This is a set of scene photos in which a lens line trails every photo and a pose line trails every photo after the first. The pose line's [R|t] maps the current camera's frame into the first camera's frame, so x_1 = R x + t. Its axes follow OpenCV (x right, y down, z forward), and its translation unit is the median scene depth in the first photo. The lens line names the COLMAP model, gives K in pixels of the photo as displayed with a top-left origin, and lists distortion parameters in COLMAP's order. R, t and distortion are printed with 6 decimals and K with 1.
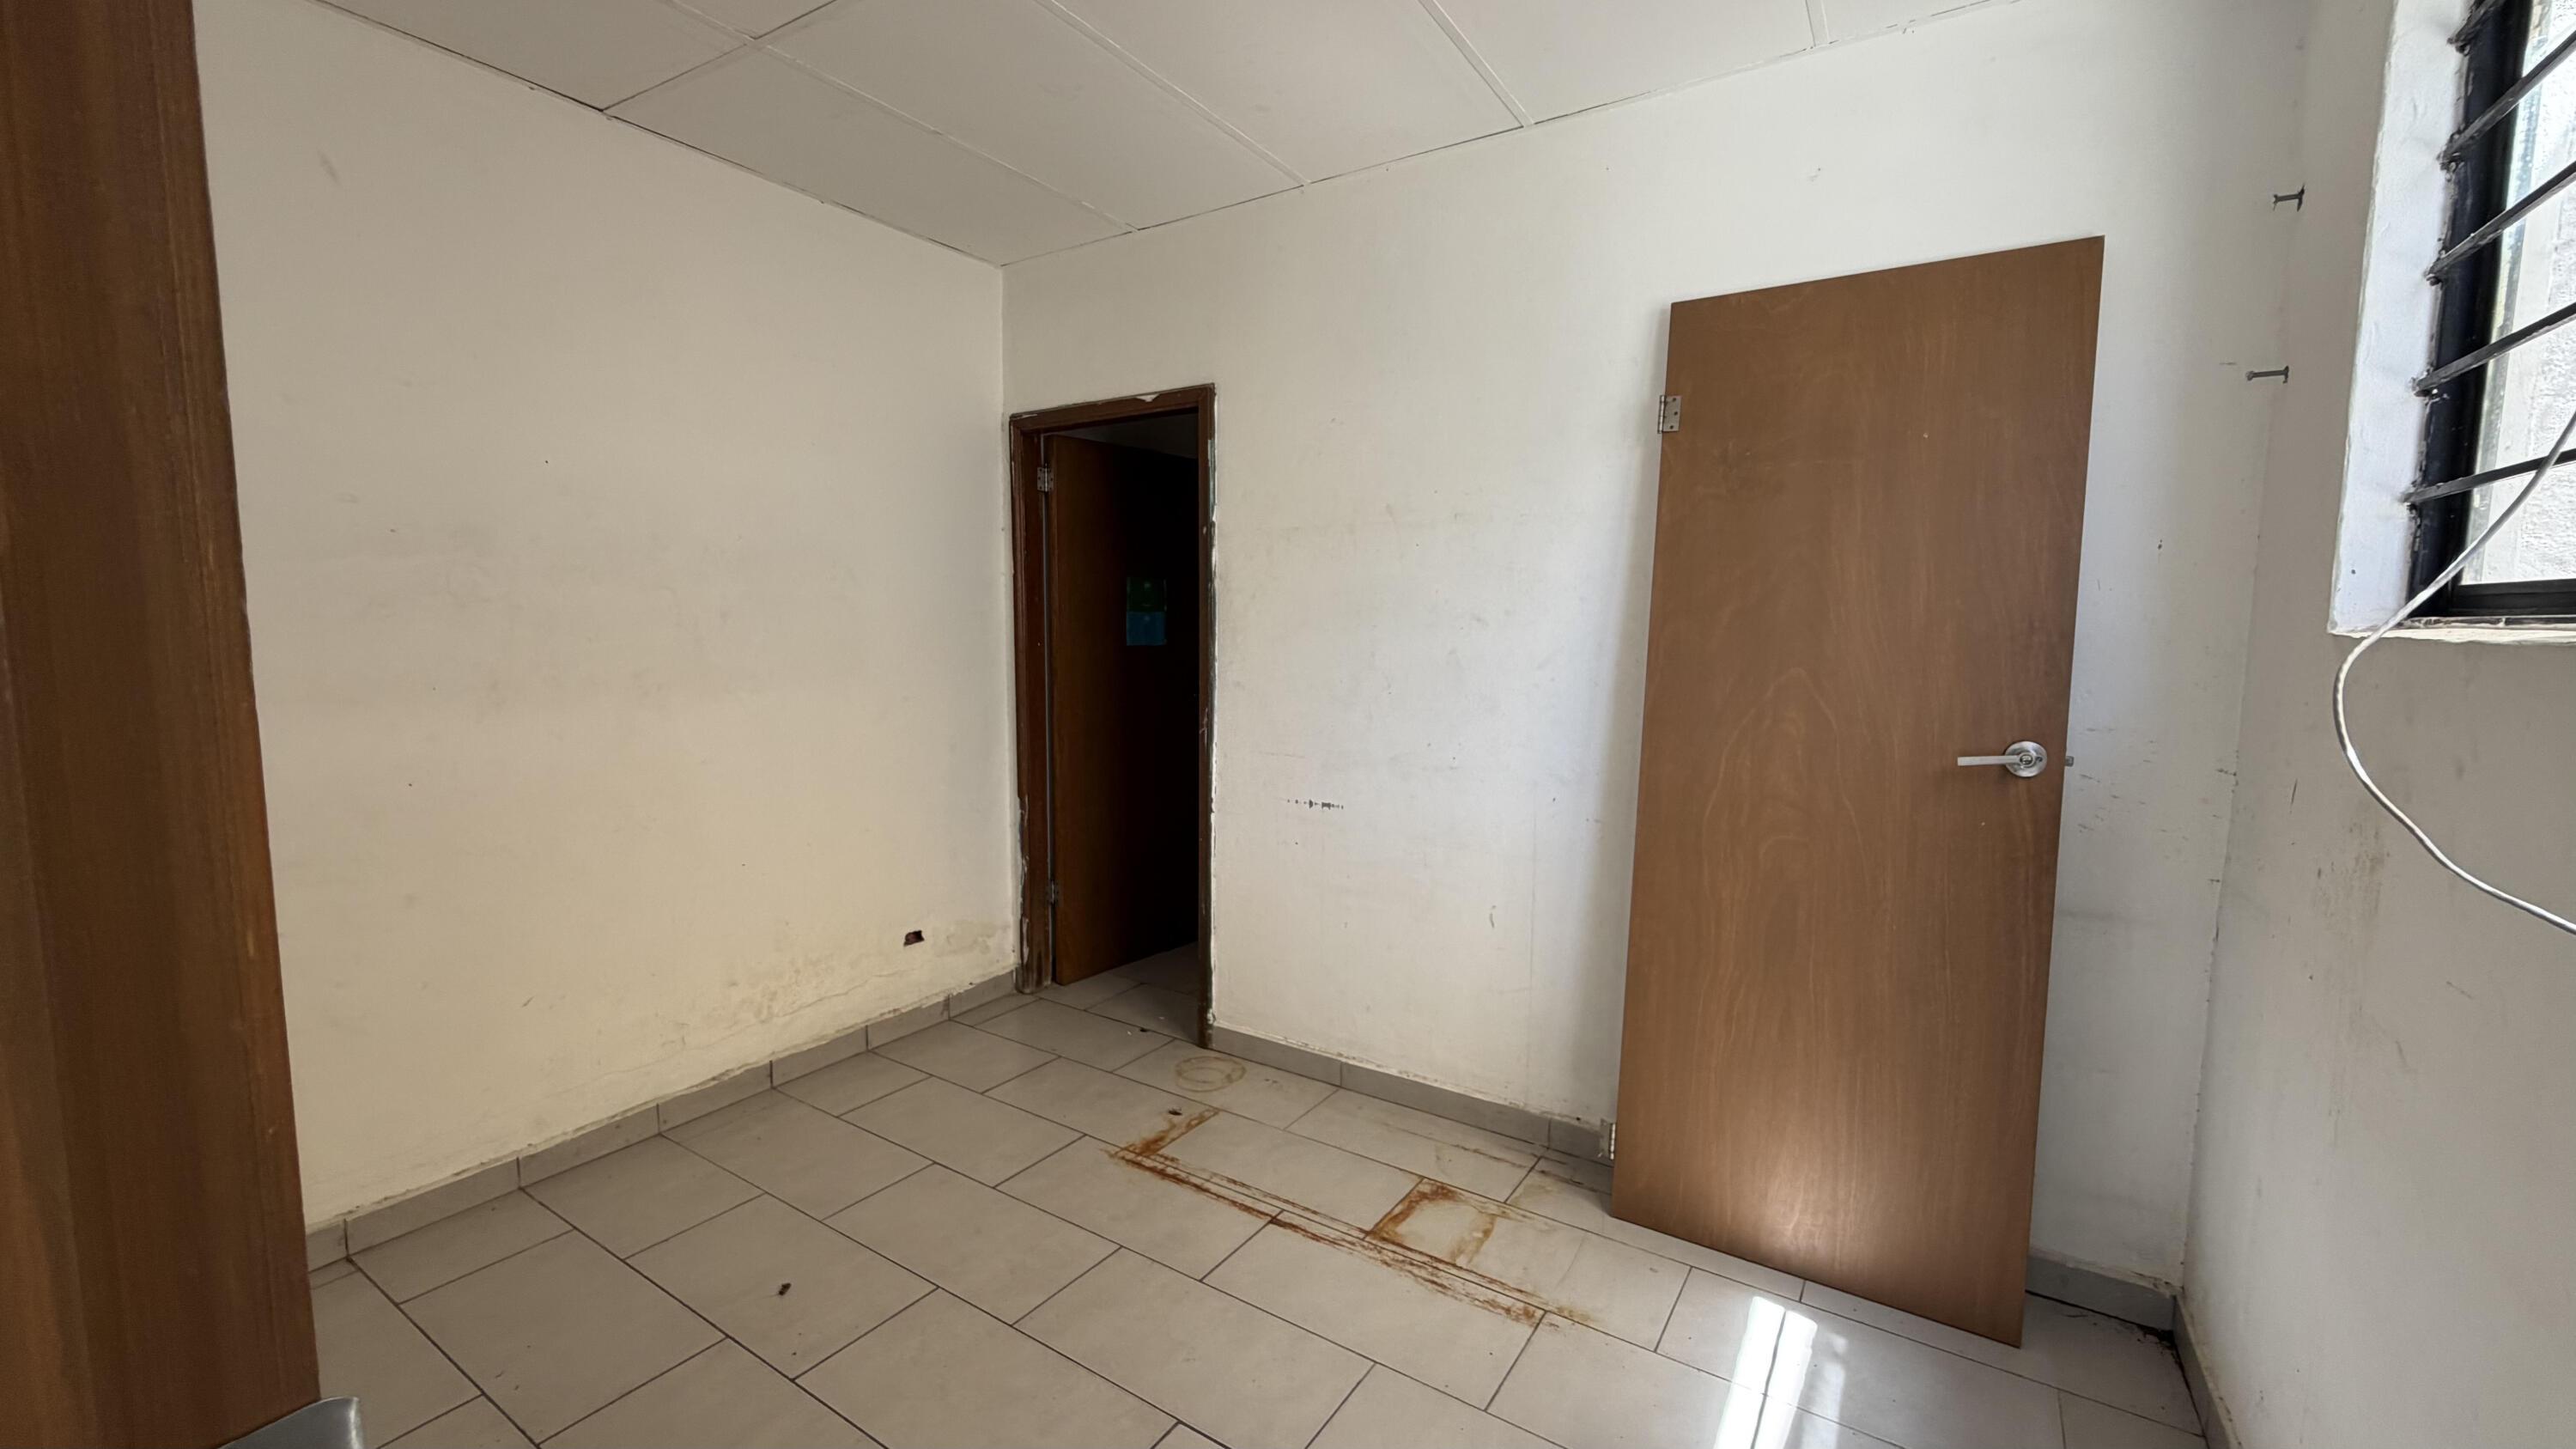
lens RADIAL K [[996.8, 0, 1288.0], [0, 996.8, 724.5], [0, 0, 1]] dist [-0.000870, -0.000662]
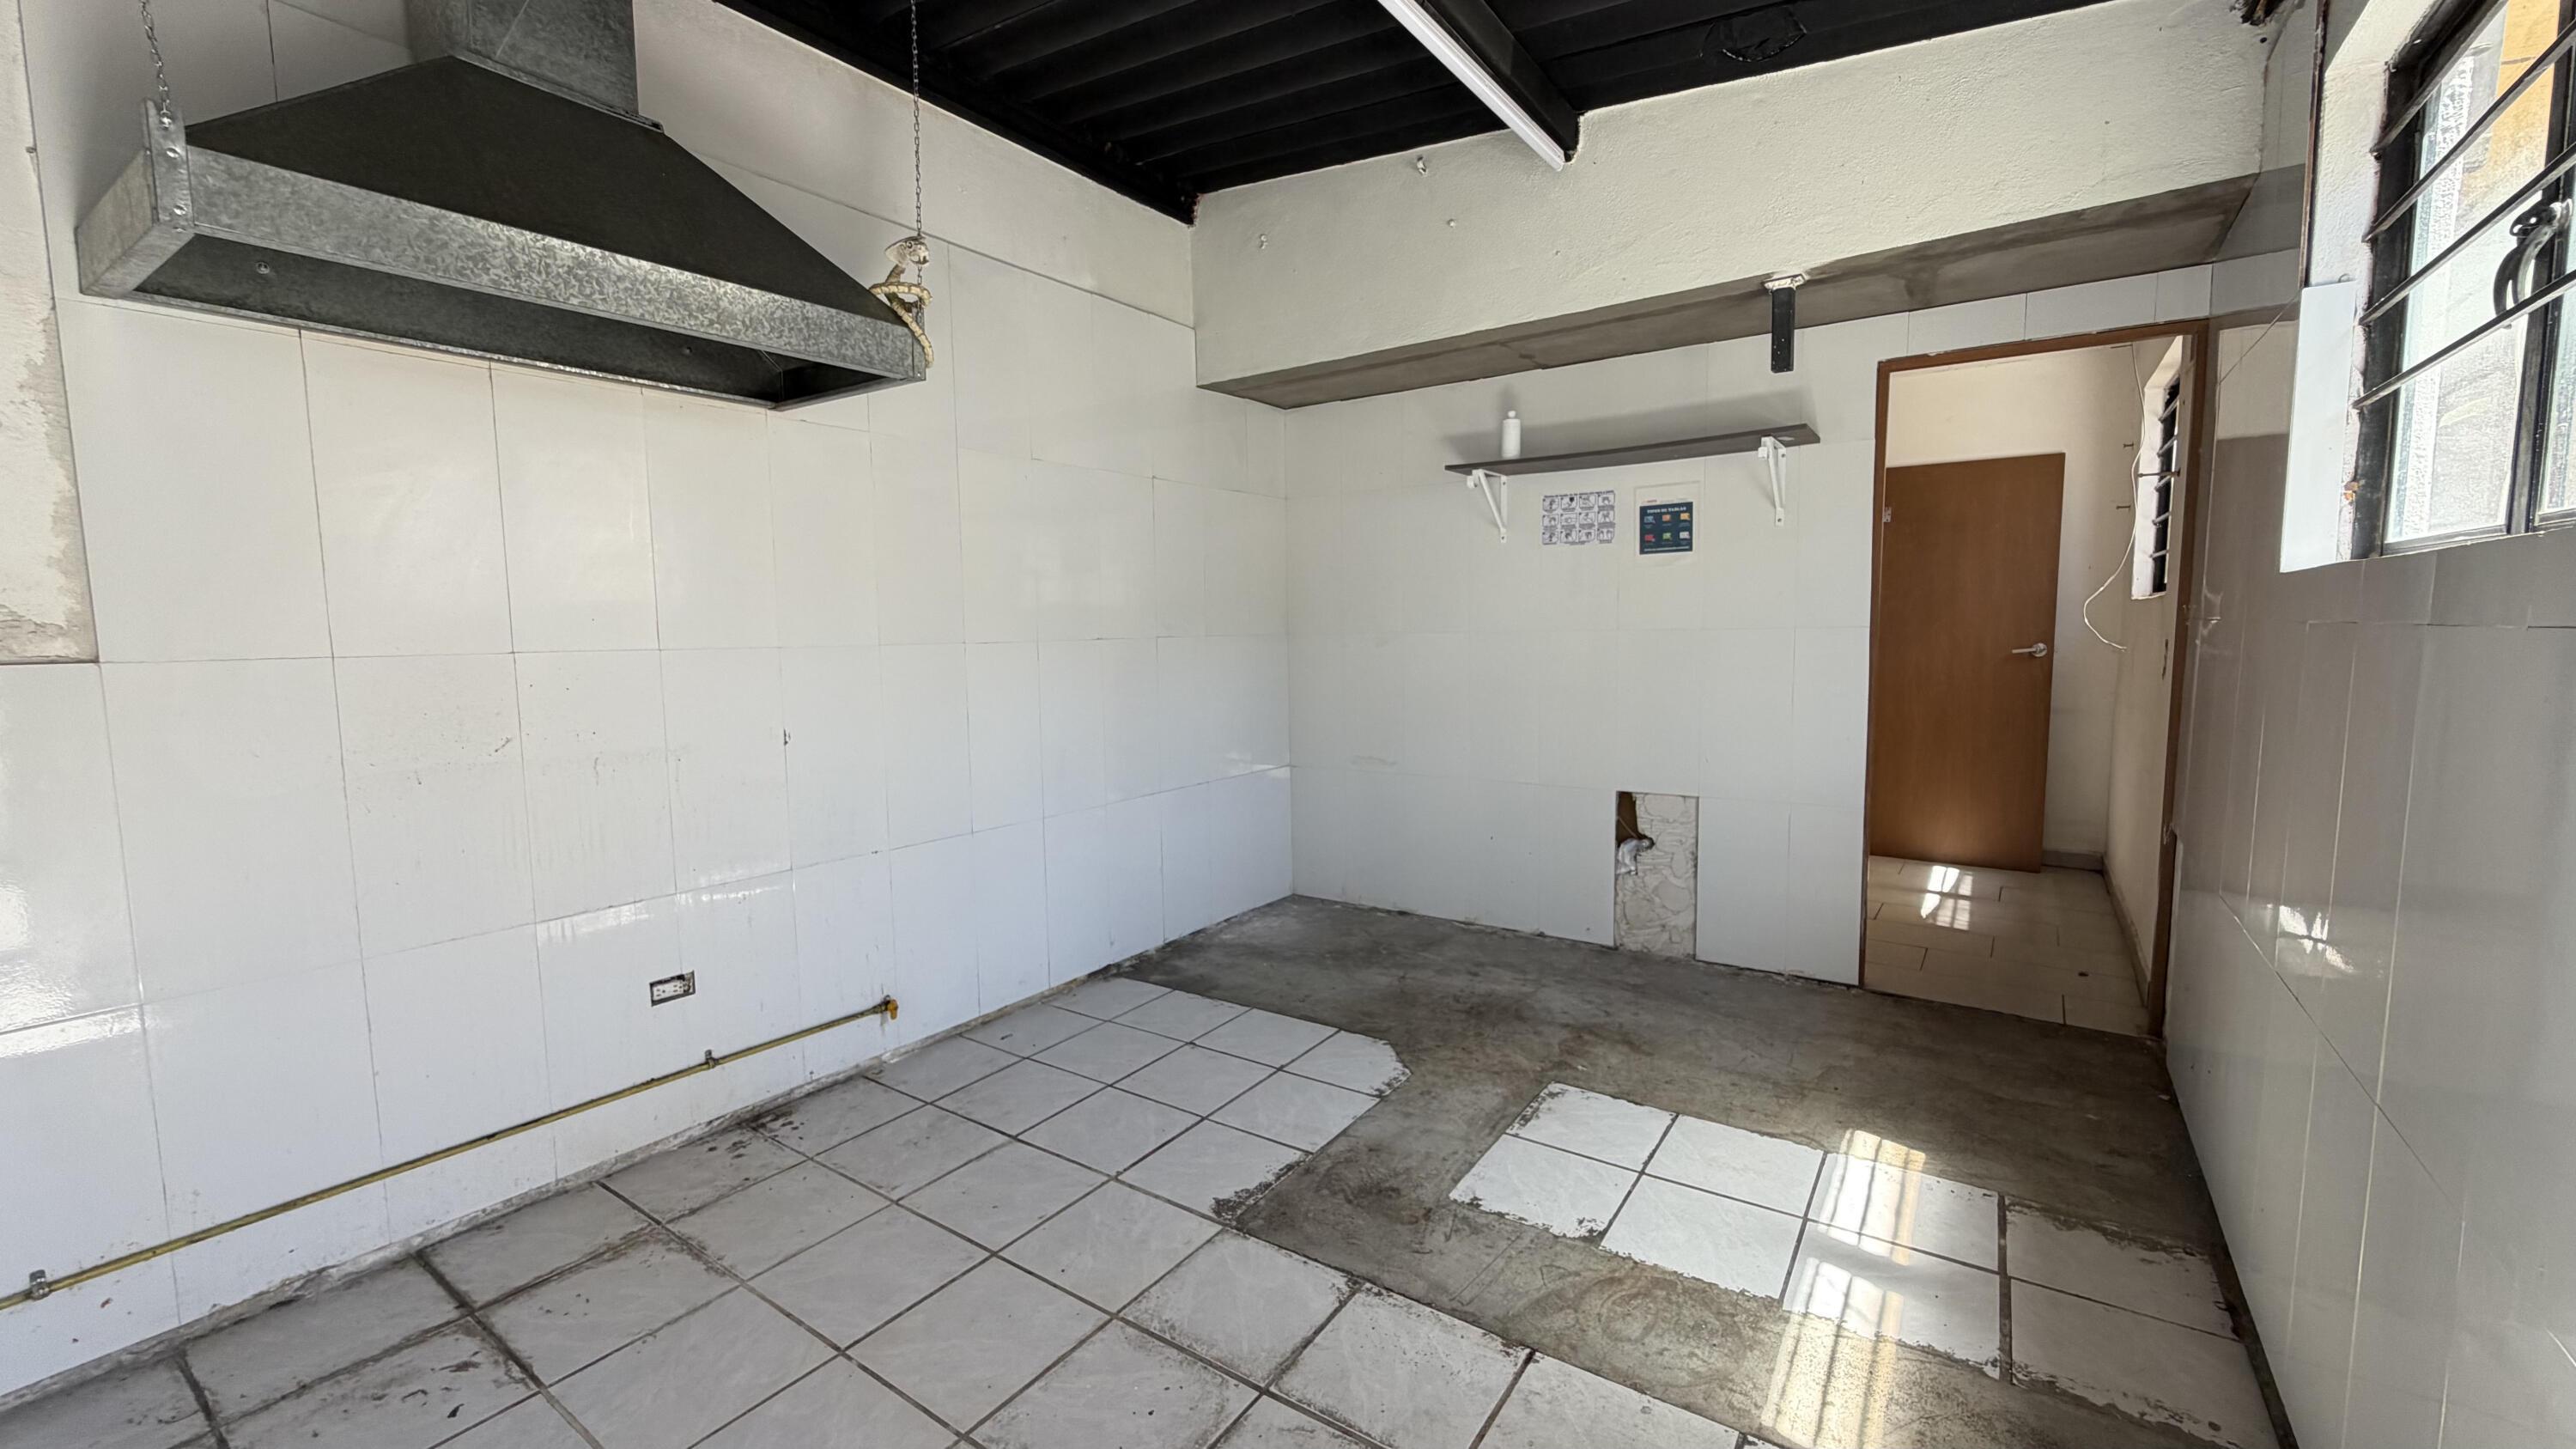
lens RADIAL K [[1038.0, 0, 1288.0], [0, 1038.0, 724.5], [0, 0, 1]] dist [-0.002224, -0.000558]
pose [[0.999433, -0.027312, -0.019709, -1.102033], [0.027671, 0.999452, 0.018172, 0.121364], [0.019202, -0.018707, 0.999641, -1.645368]]
